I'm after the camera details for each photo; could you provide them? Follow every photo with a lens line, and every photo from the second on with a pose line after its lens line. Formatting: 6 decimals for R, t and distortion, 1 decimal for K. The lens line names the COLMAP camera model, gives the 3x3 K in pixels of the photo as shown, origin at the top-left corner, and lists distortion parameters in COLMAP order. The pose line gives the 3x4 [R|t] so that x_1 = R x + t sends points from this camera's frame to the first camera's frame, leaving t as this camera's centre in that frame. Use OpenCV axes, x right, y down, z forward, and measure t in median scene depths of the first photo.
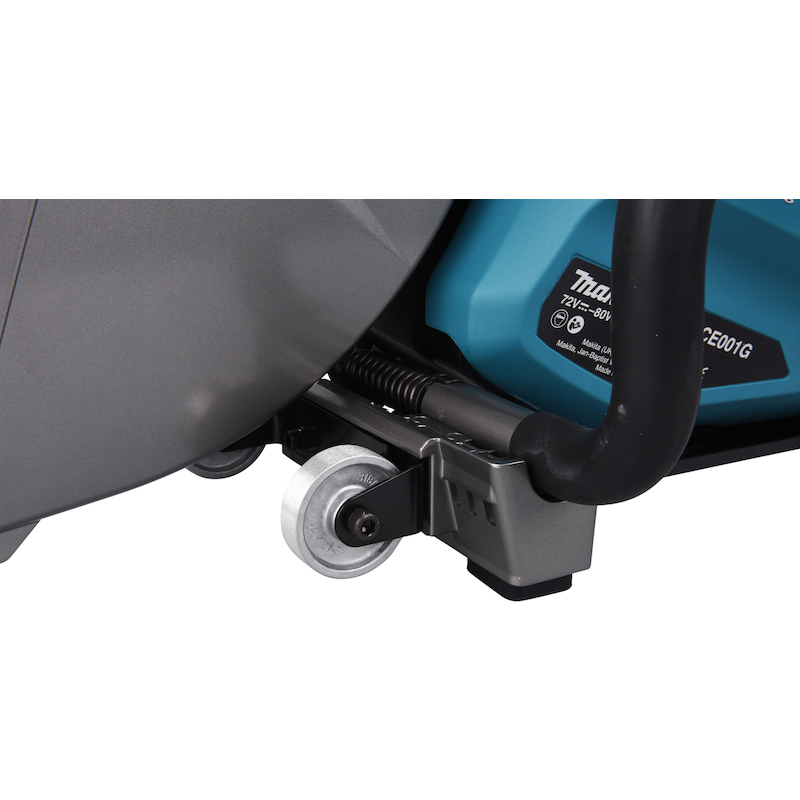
lens RADIAL K [[1200.0, 0, 414.6], [0, 1200.0, 422.5], [0, 0, 1]] dist [0.105768, 0.006422]
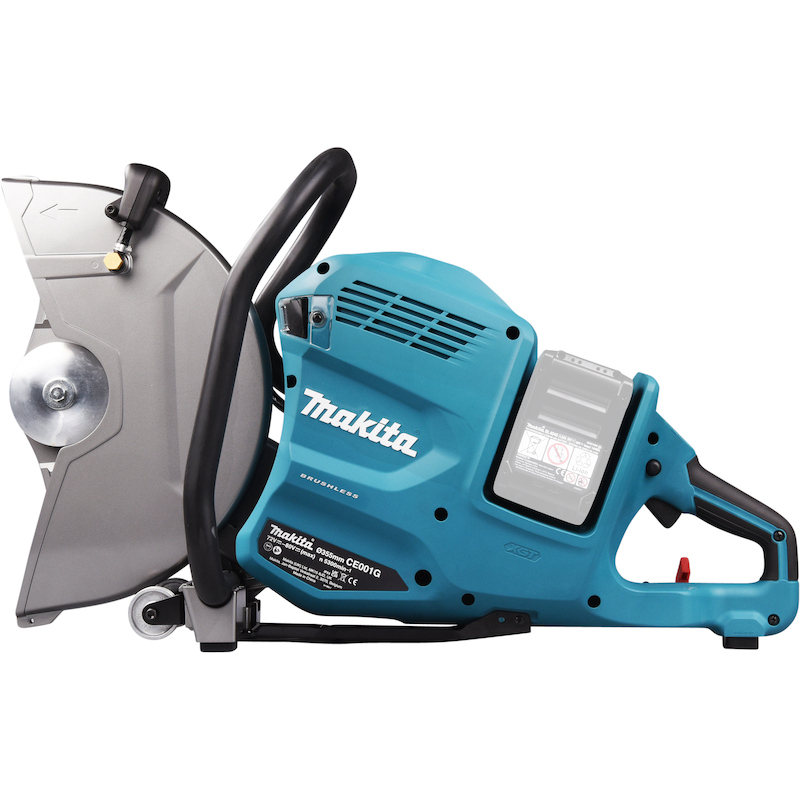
lens RADIAL K [[1934.0, 0, 400.0], [0, 1934.0, 400.0], [0, 0, 1]] dist [0.067523, 0.943174]
pose [[0.824866, -0.037919, -0.564055, 2.391199], [-0.152954, 0.945567, -0.287244, 0.662361], [0.544243, 0.323212, 0.774166, -1.785230]]
